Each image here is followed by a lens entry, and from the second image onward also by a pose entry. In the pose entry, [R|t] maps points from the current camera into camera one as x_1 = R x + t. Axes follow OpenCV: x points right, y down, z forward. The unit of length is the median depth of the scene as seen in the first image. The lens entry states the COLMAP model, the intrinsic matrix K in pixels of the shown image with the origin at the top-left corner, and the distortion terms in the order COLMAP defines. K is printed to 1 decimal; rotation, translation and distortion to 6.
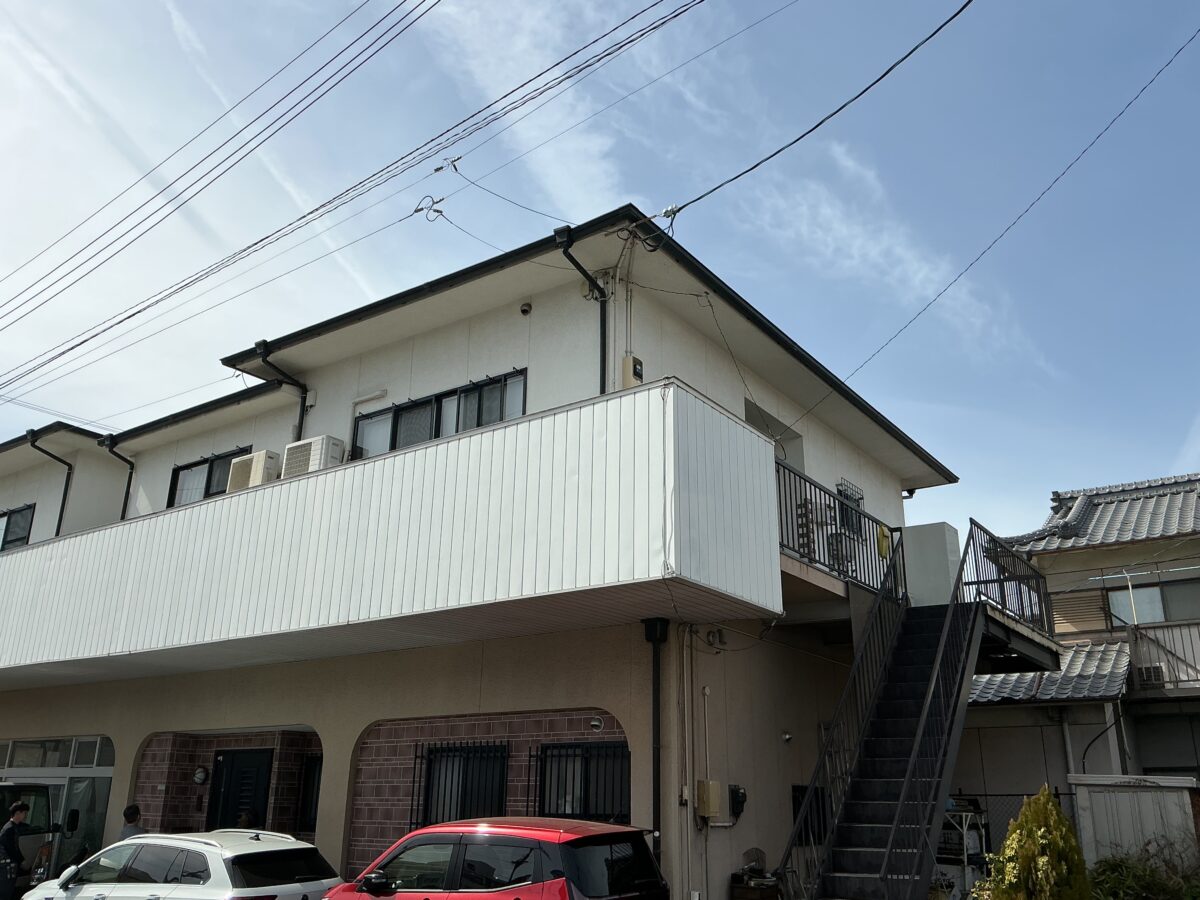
lens RADIAL K [[1021.3, 0, 594.5], [0, 1021.3, 420.8], [0, 0, 1]] dist [0.053981, -0.103662]
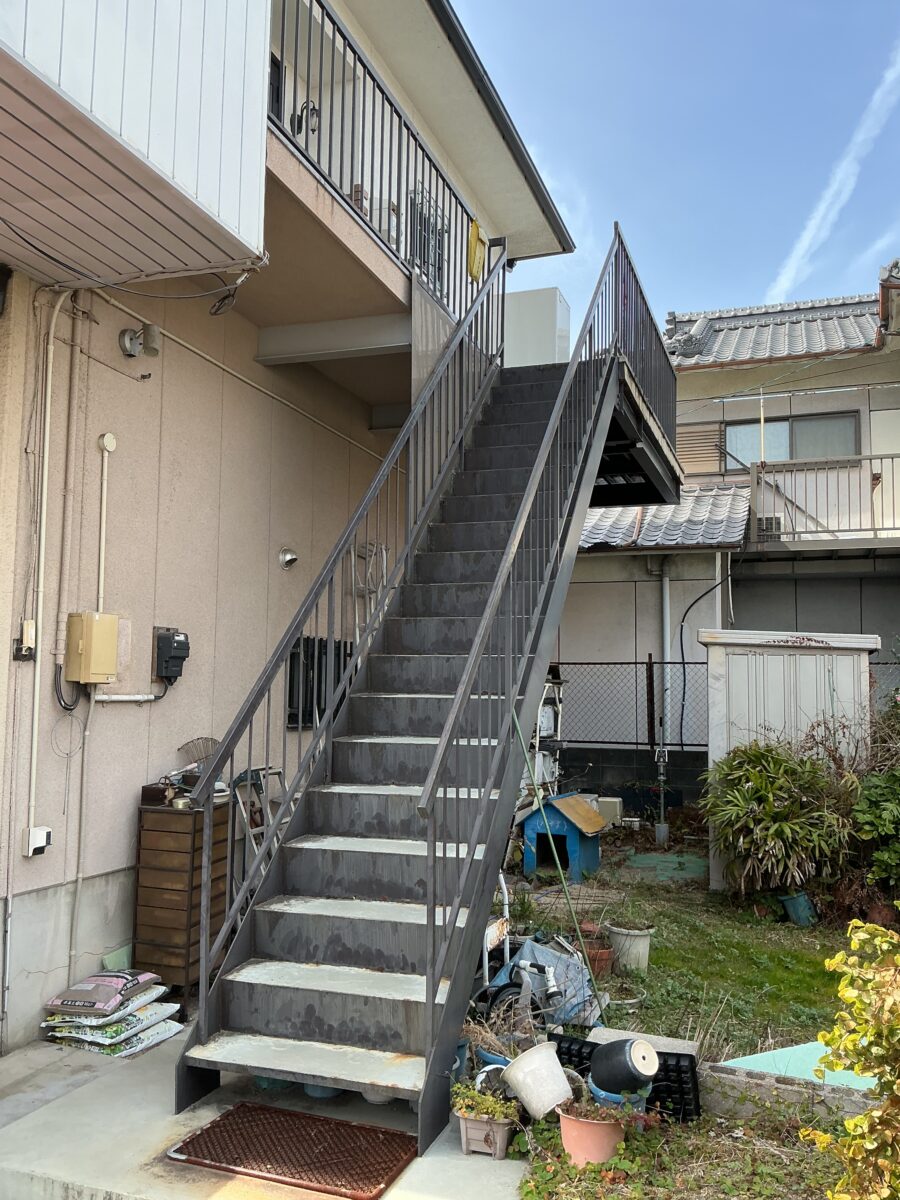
lens RADIAL K [[1021.3, 0, 447.8], [0, 1021.3, 600.0], [0, 0, 1]] dist [0.053981, -0.103662]
pose [[0.961292, 0.022324, 0.274627, 0.123434], [-0.095031, 0.962417, 0.254408, 0.184353], [-0.258627, -0.270658, 0.927285, 0.457457]]
